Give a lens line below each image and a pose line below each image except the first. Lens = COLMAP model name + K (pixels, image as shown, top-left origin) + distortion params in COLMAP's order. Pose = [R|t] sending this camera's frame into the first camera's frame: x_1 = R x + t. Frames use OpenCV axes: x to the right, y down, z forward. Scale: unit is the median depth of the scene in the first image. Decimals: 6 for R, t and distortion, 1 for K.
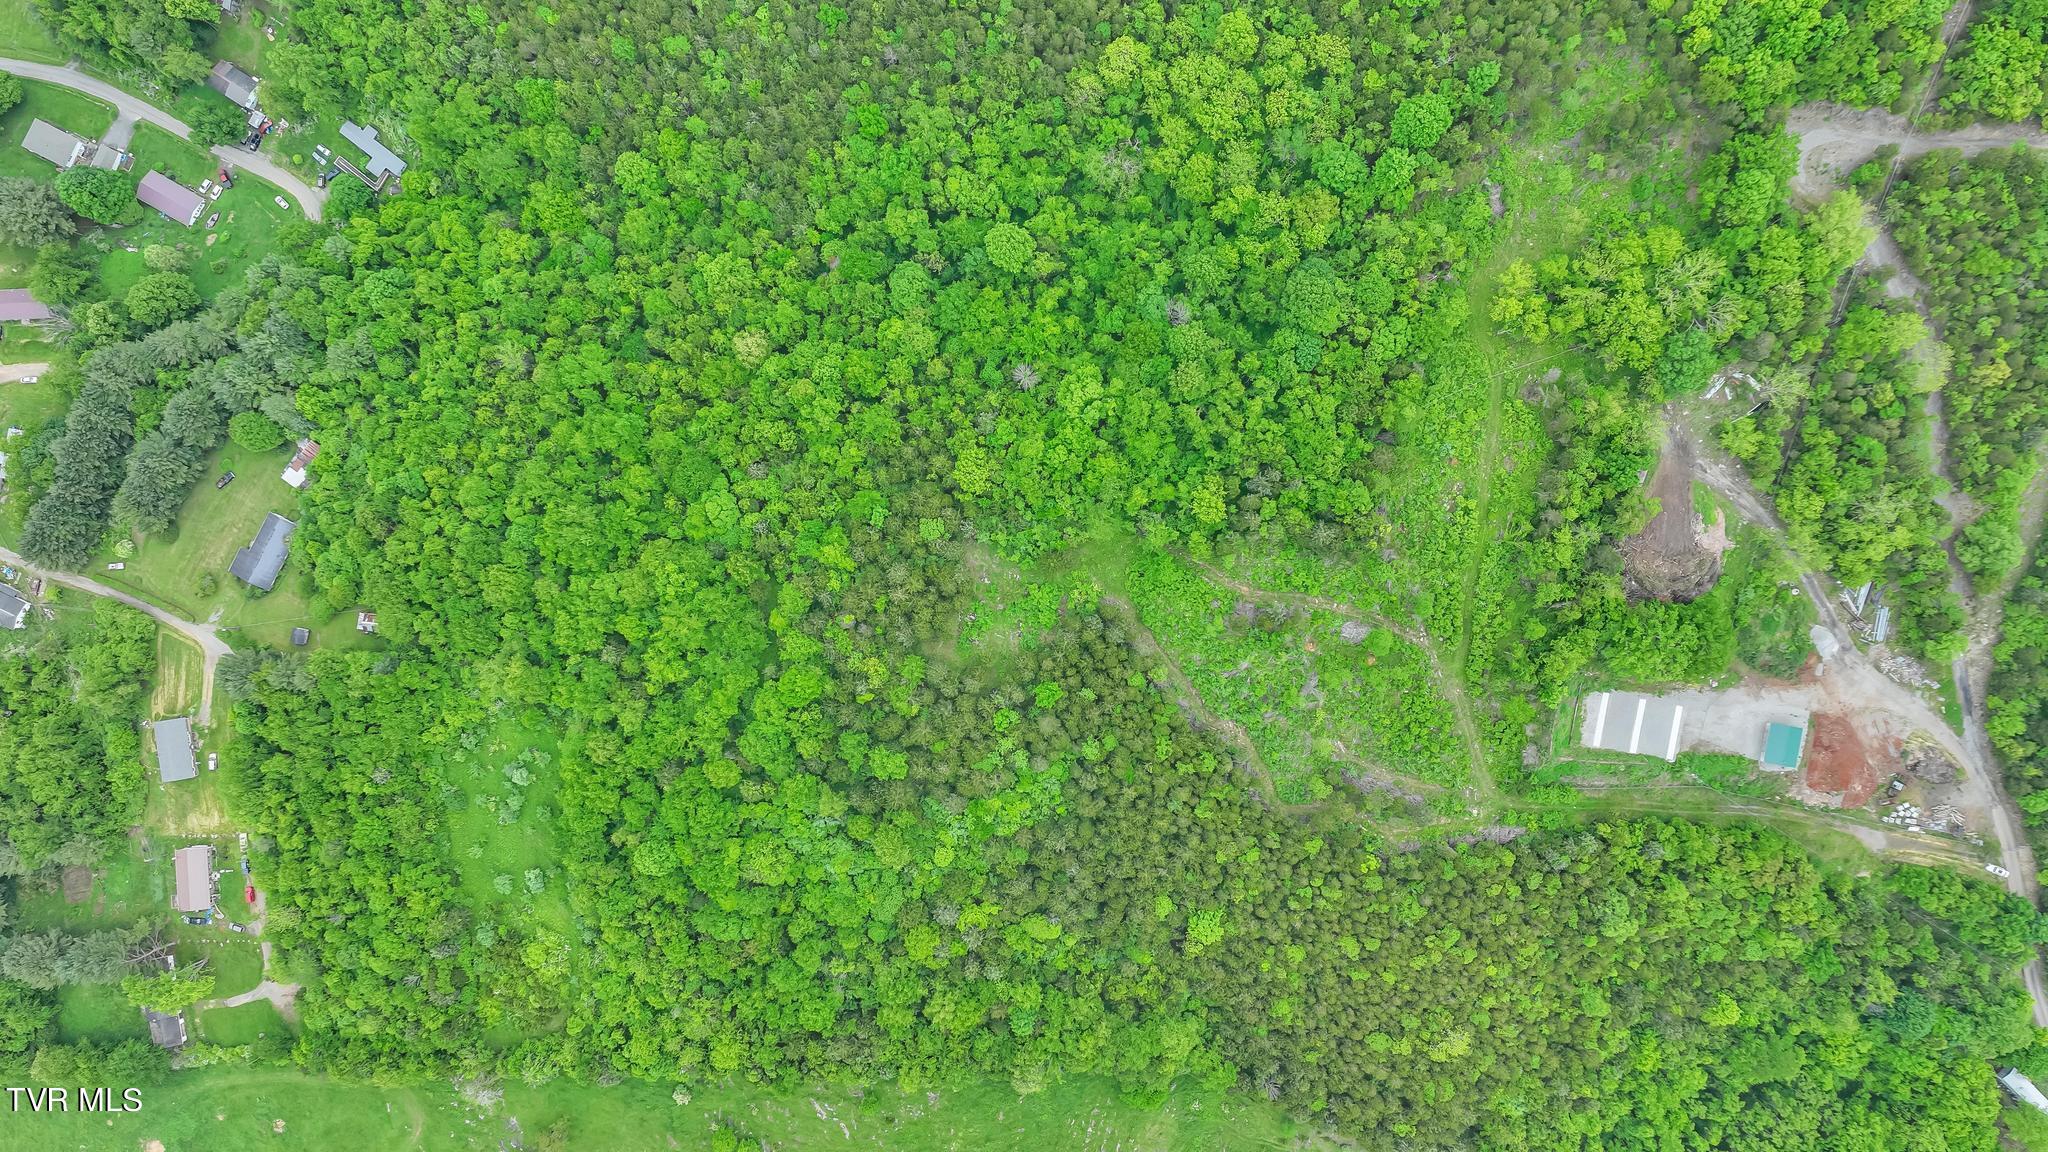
lens RADIAL K [[1444.6, 0, 1028.9], [0, 1444.6, 575.1], [0, 0, 1]] dist [0.000892, 0.014780]
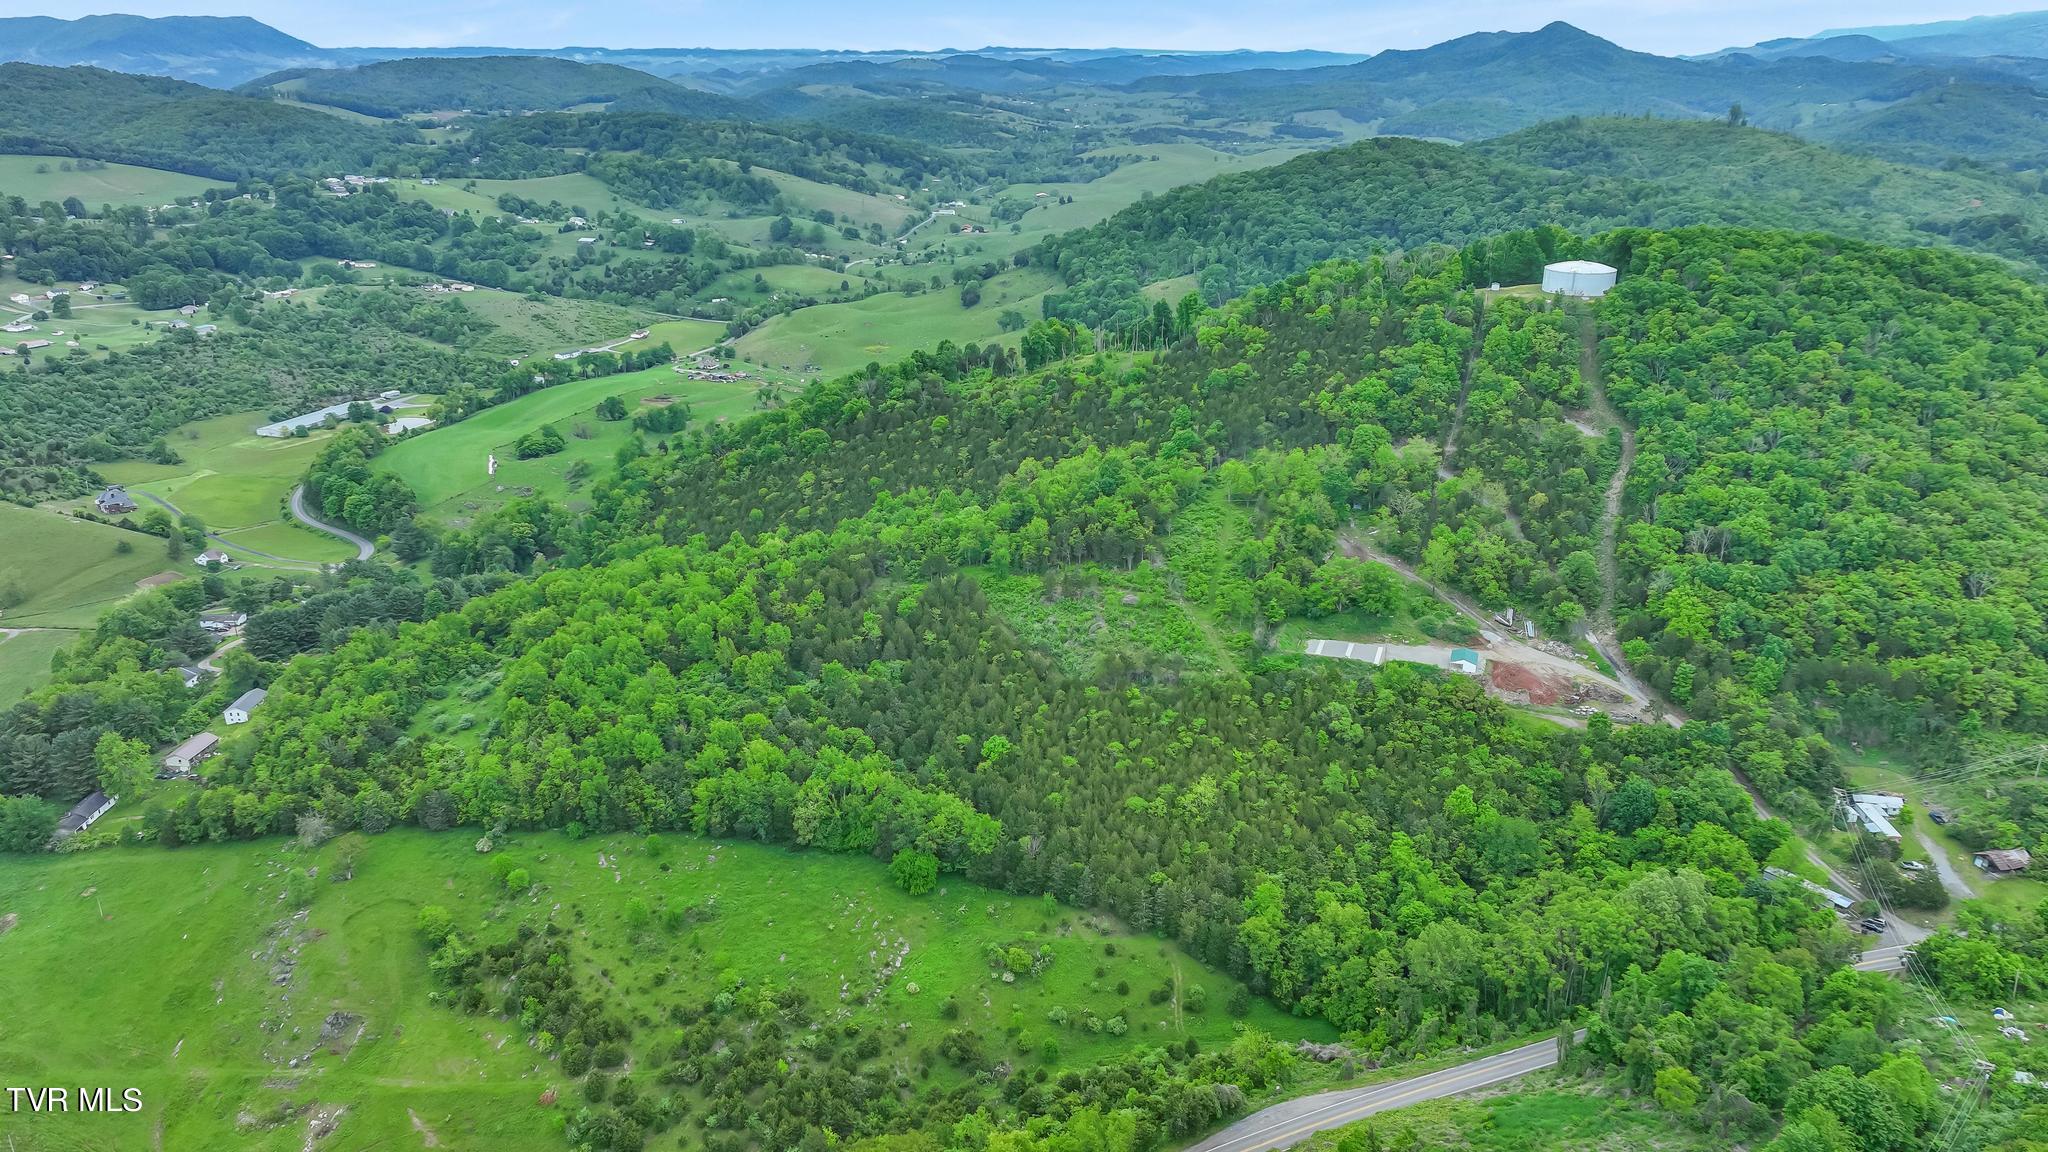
lens RADIAL K [[1444.6, 0, 1021.8], [0, 1444.6, 576.1], [0, 0, 1]] dist [0.000892, 0.014780]
pose [[0.988375, 0.047478, -0.144434, 0.310523], [-0.151849, 0.355582, -0.922227, 1.289279], [0.007573, 0.933438, 0.358658, 0.464871]]
